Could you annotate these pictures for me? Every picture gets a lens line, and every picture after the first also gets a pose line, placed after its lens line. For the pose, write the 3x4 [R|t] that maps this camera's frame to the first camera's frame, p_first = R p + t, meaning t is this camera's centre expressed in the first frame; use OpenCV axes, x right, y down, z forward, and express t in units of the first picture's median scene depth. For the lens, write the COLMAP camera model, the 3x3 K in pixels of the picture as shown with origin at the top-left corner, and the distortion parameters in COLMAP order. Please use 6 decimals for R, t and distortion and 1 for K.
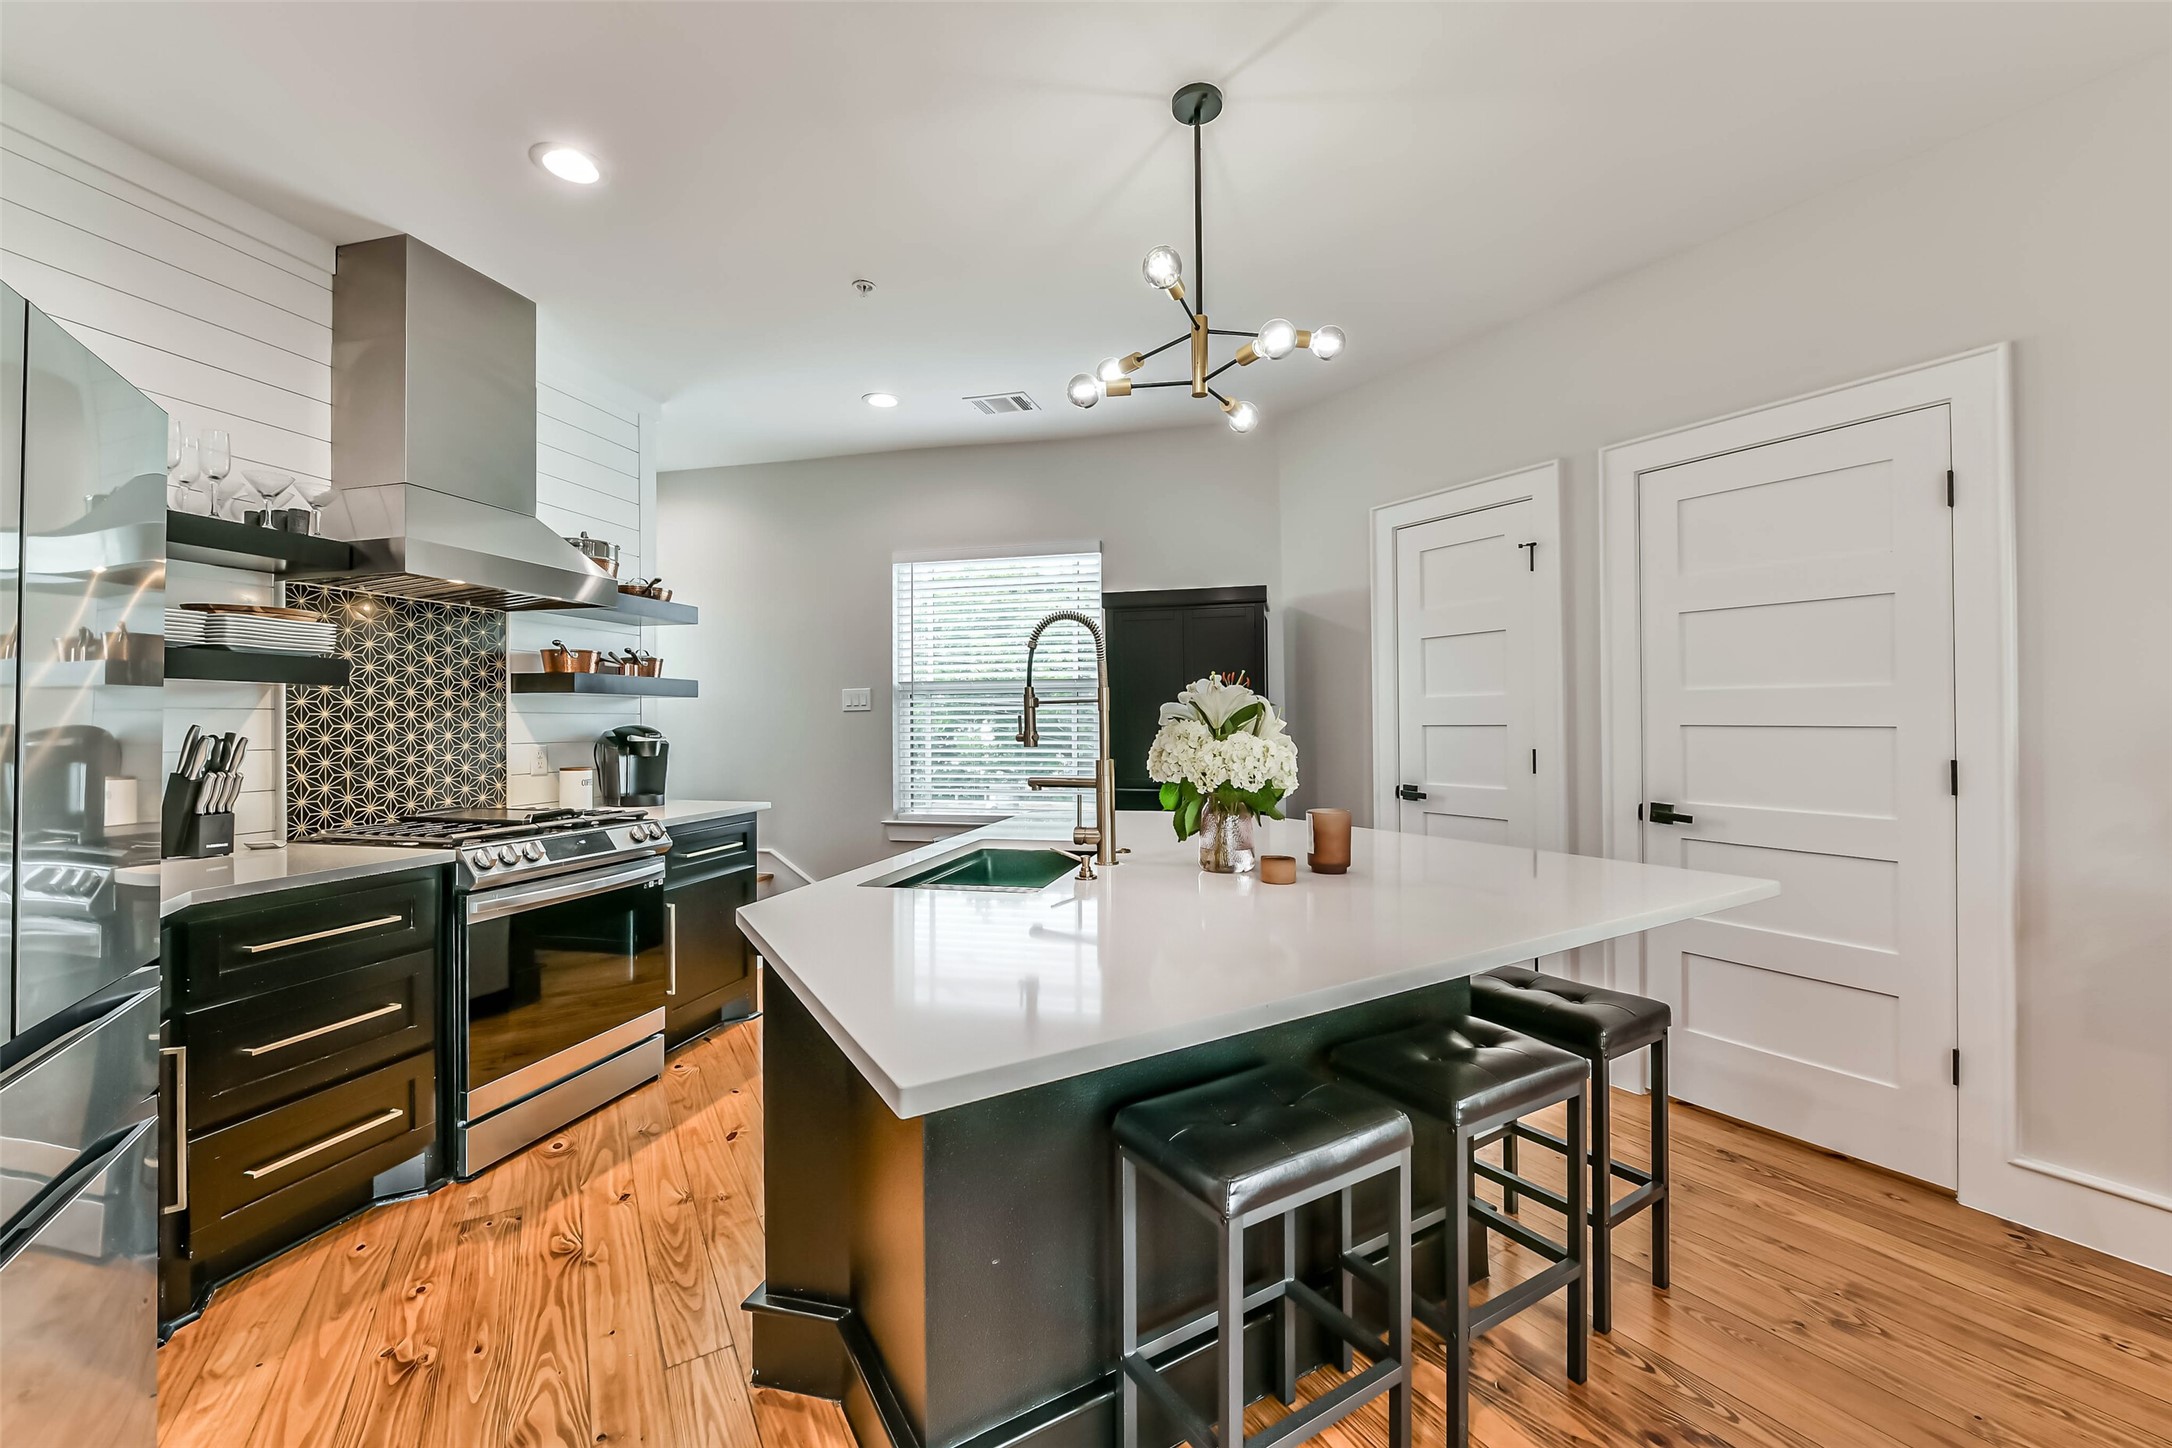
lens RADIAL K [[869.4, 0, 1087.7], [0, 869.4, 718.4], [0, 0, 1]] dist [0.001291, -0.004330]
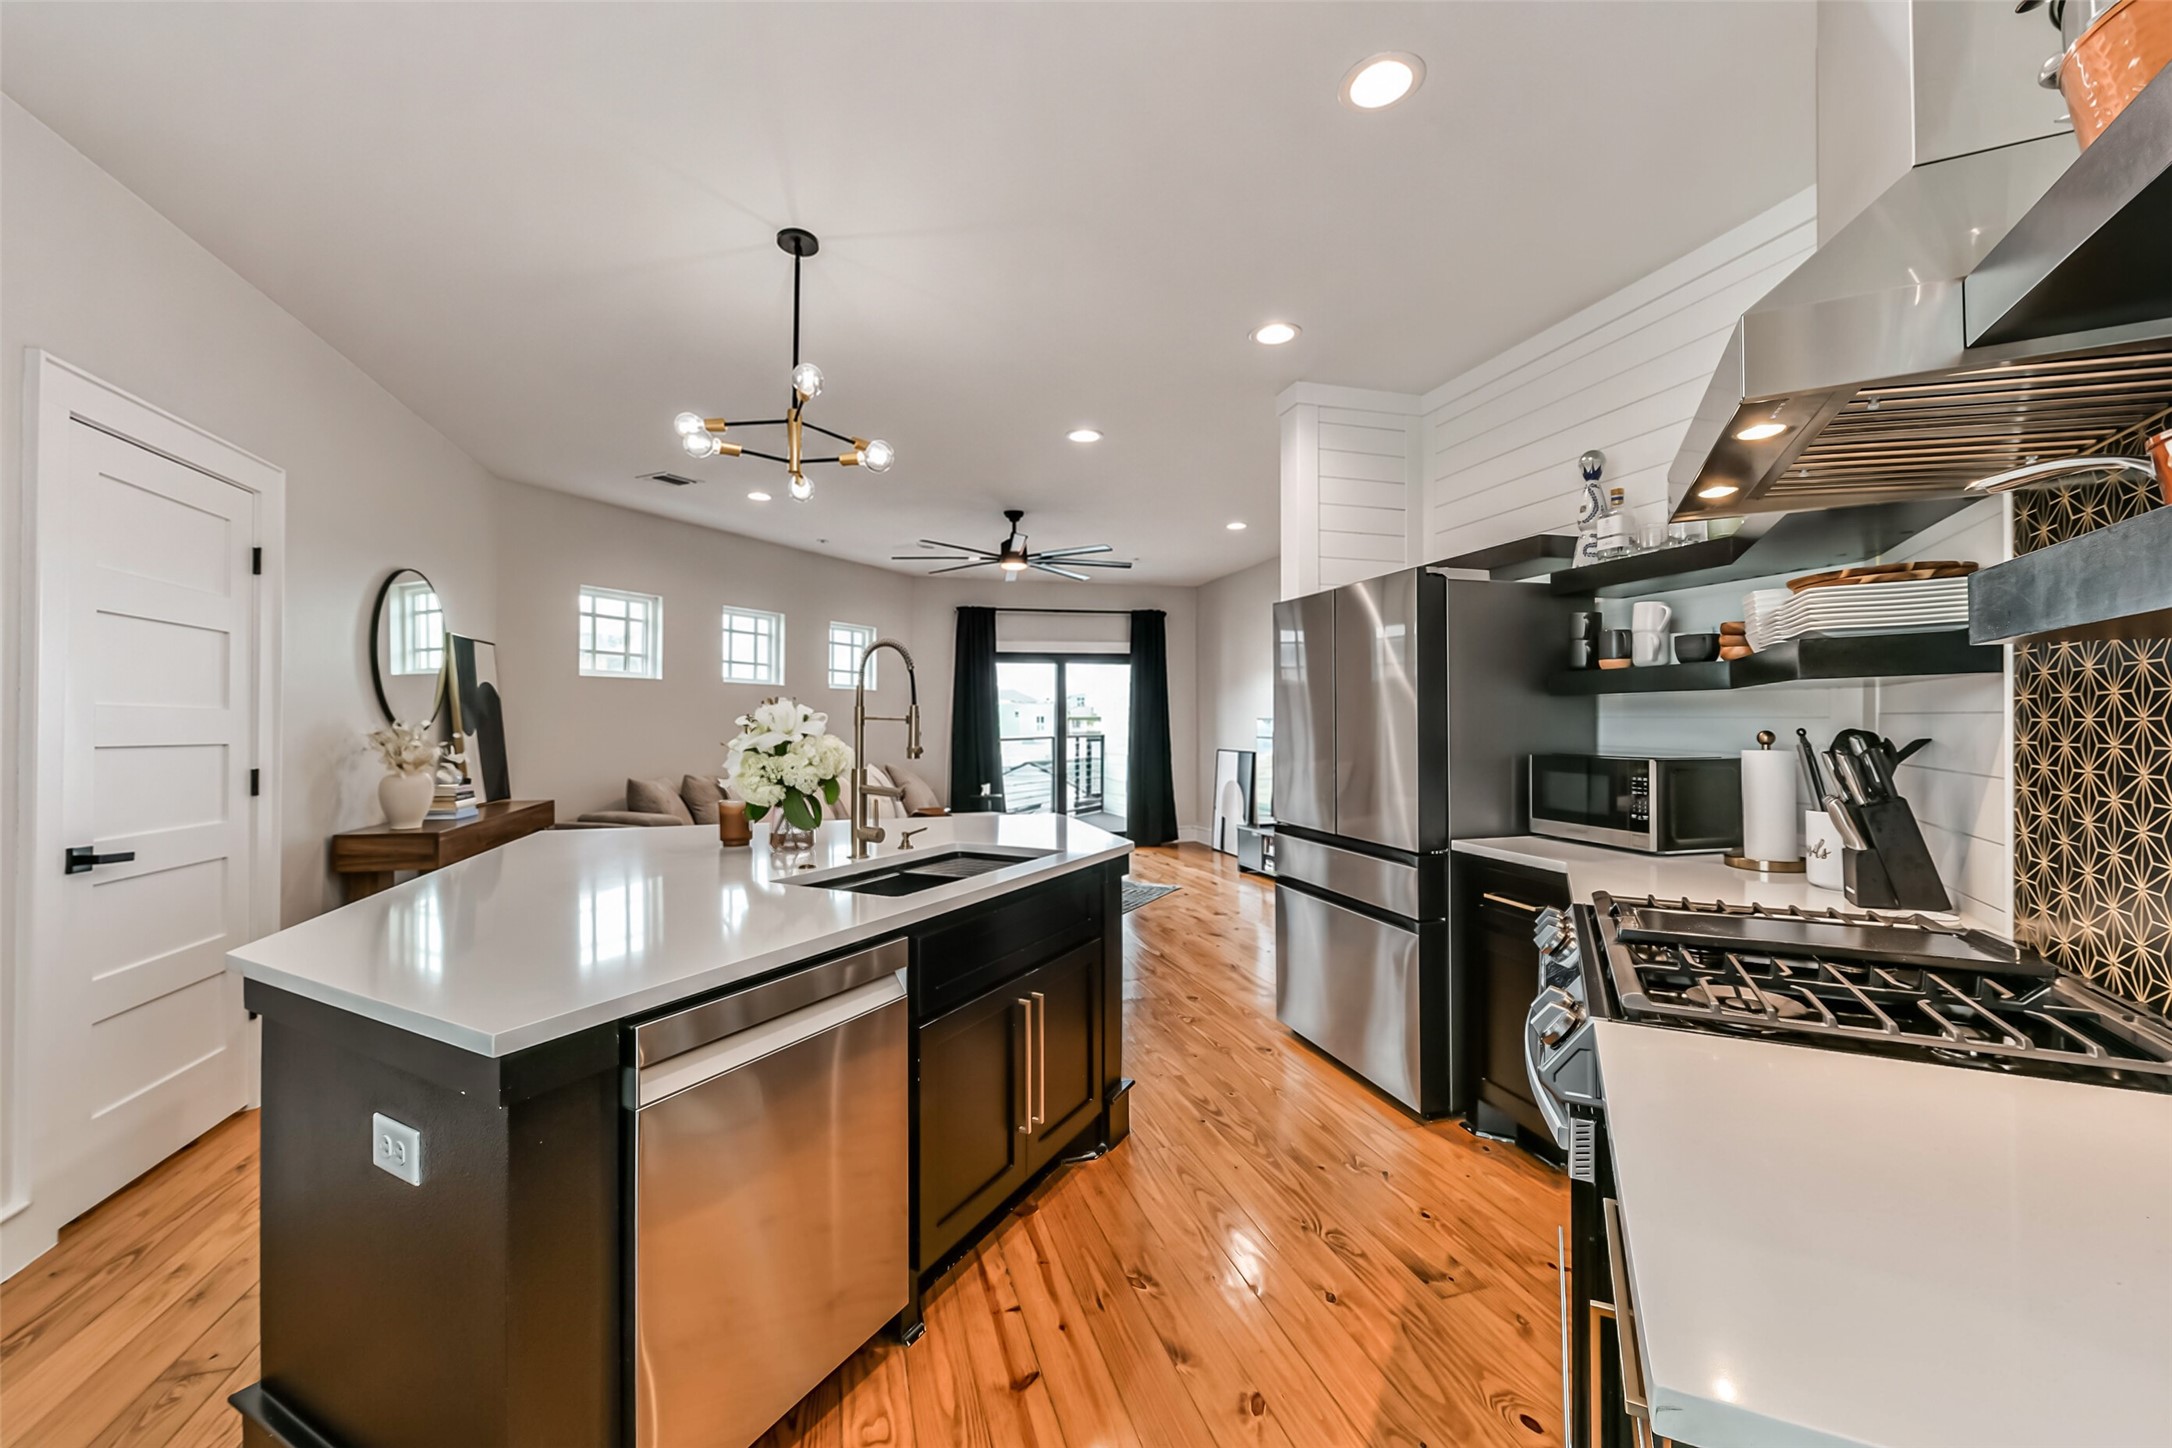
lens RADIAL K [[858.3, 0, 1090.4], [0, 858.3, 718.9], [0, 0, 1]] dist [-0.001768, -0.000476]
pose [[-0.970099, 0.009573, 0.242522, -0.419365], [0.007529, 0.999928, -0.009354, -0.004716], [-0.242594, -0.007248, -0.970101, 1.526241]]
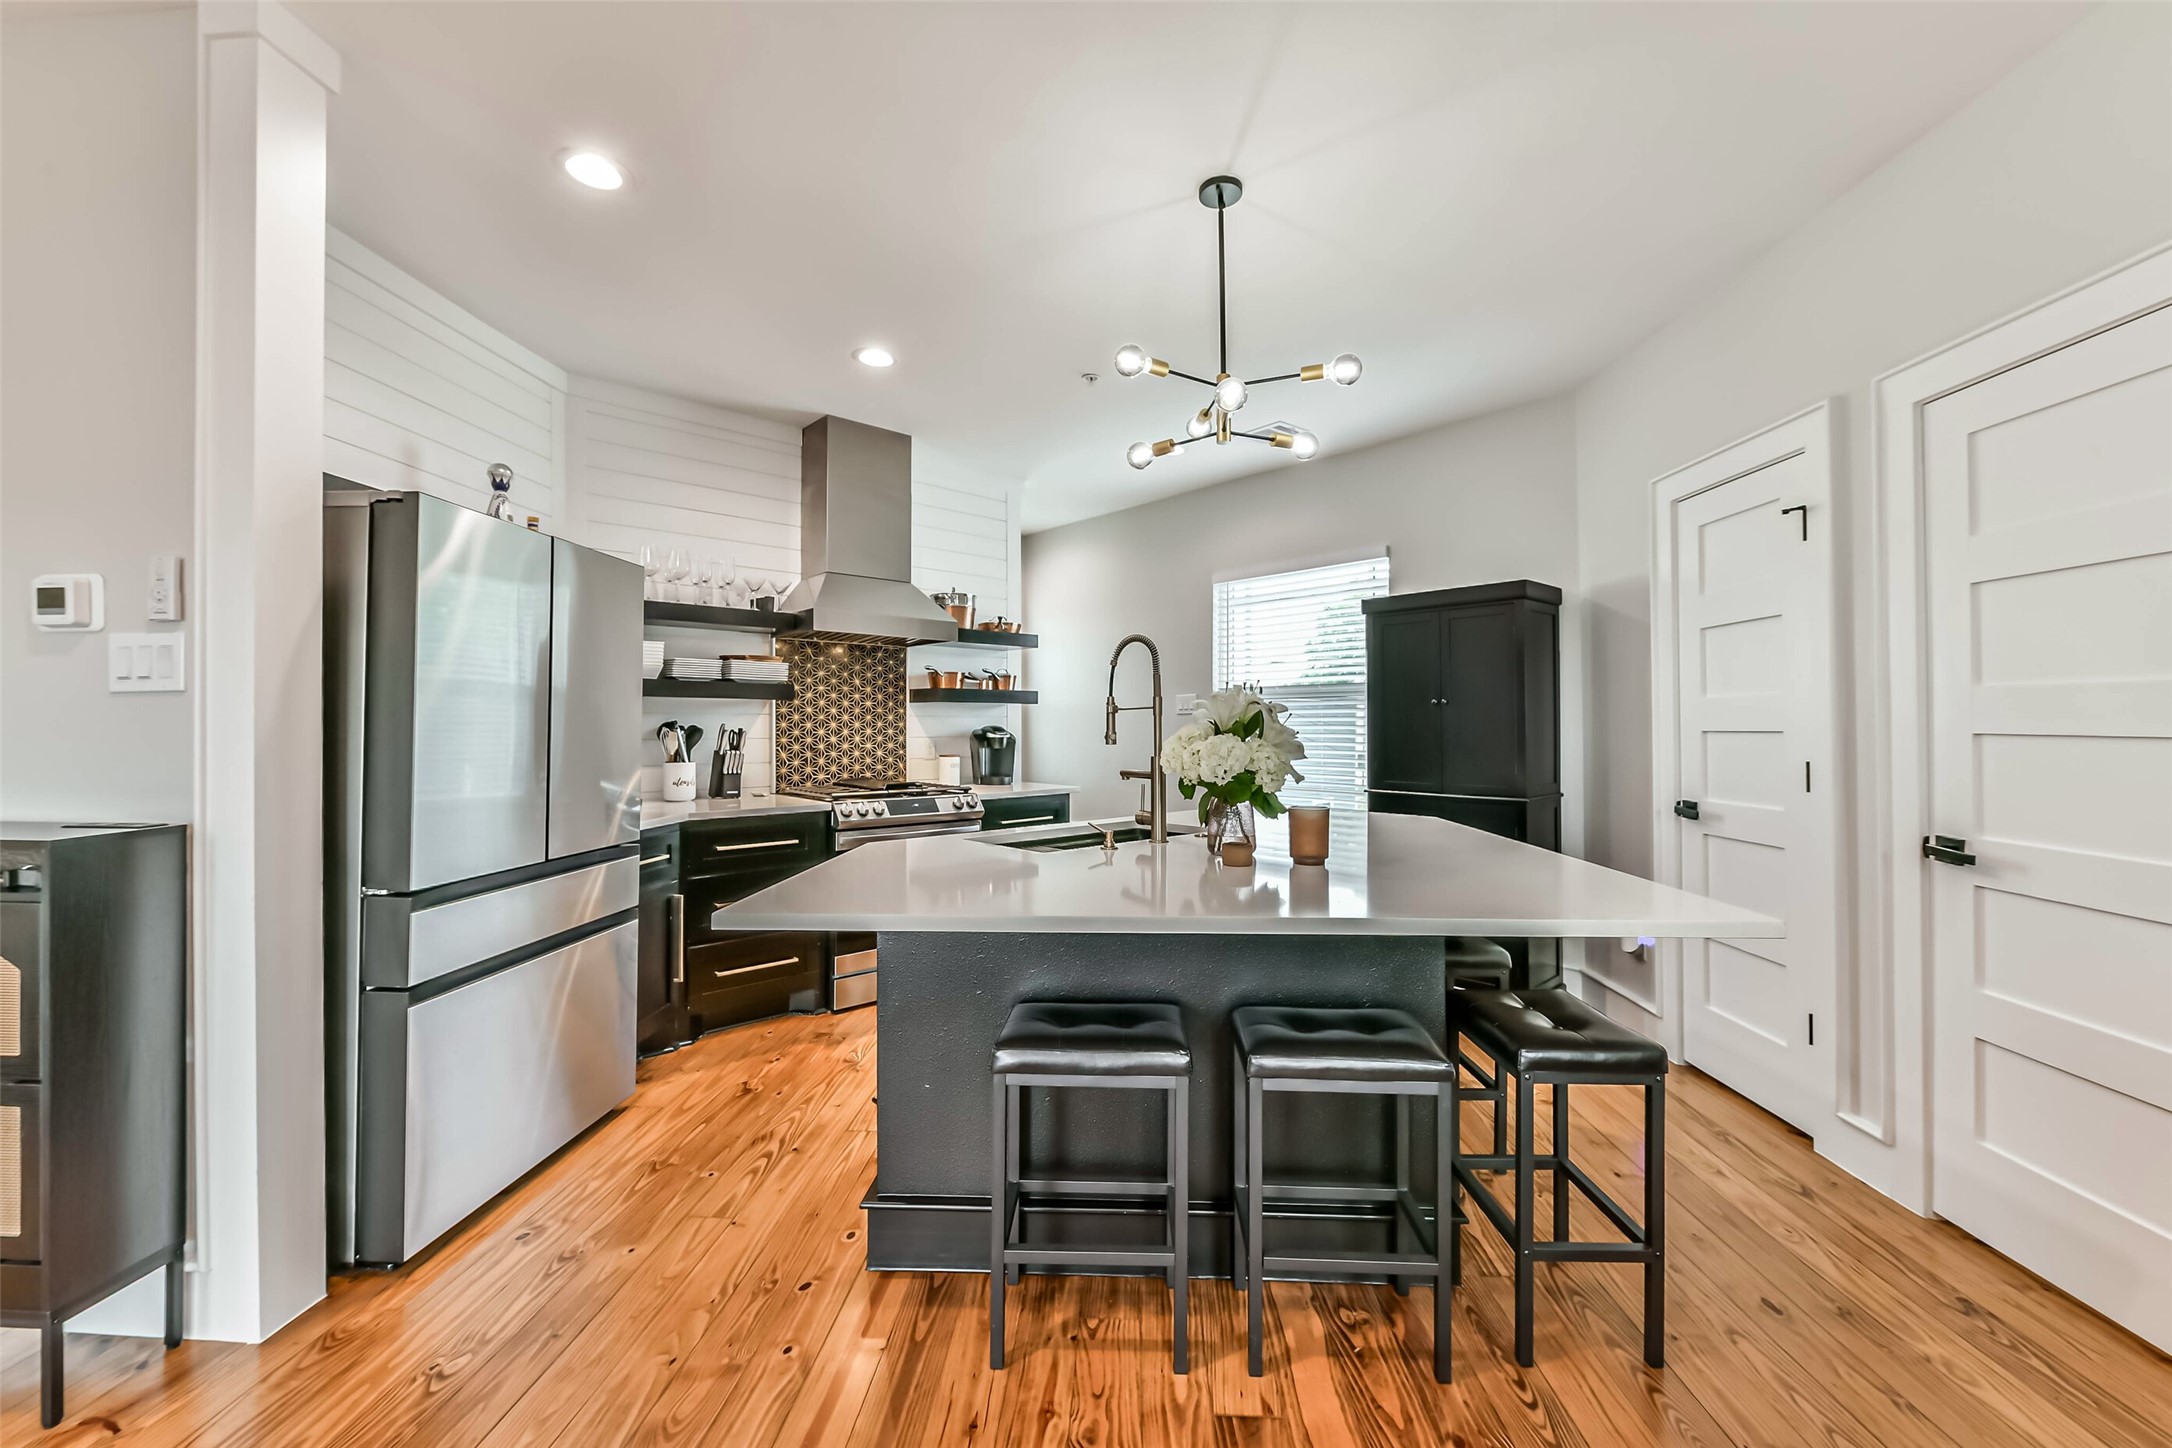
lens RADIAL K [[858.3, 0, 1090.4], [0, 858.3, 718.9], [0, 0, 1]] dist [-0.001768, -0.000476]
pose [[0.830471, 0.001935, -0.557058, 0.452625], [-0.002366, 0.999997, -0.000053, -0.003013], [0.557056, 0.001362, 0.830474, -0.033525]]
